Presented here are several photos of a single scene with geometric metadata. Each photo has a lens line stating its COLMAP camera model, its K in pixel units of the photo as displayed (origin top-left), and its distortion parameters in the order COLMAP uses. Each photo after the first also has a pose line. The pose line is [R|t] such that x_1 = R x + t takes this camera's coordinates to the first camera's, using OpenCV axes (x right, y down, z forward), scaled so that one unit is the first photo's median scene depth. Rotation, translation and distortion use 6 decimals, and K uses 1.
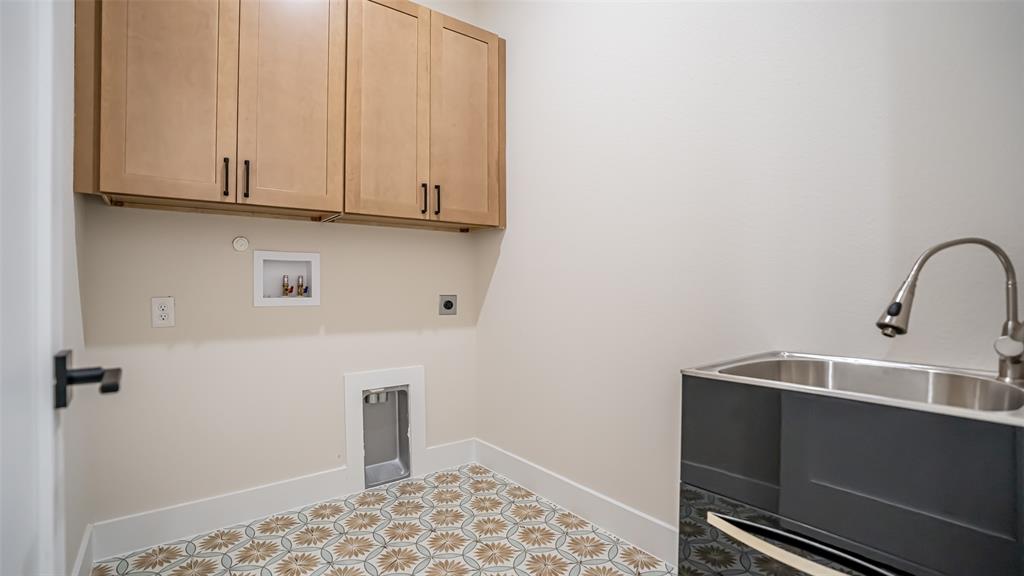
lens RADIAL K [[461.1, 0, 516.6], [0, 461.1, 298.9], [0, 0, 1]] dist [-0.058534, 0.000310]
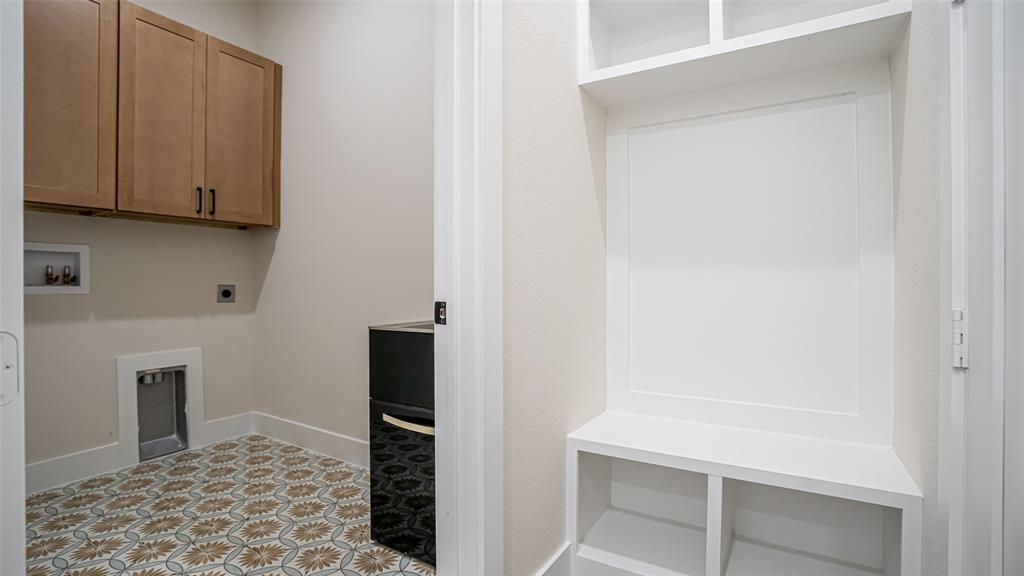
lens RADIAL K [[475.3, 0, 512.8], [0, 475.3, 290.5], [0, 0, 1]] dist [-0.069799, 0.025023]
pose [[0.937823, -0.004606, 0.347084, 0.130042], [0.008448, 0.999919, -0.009556, 0.024962], [-0.347012, 0.011894, 0.937785, -0.348781]]
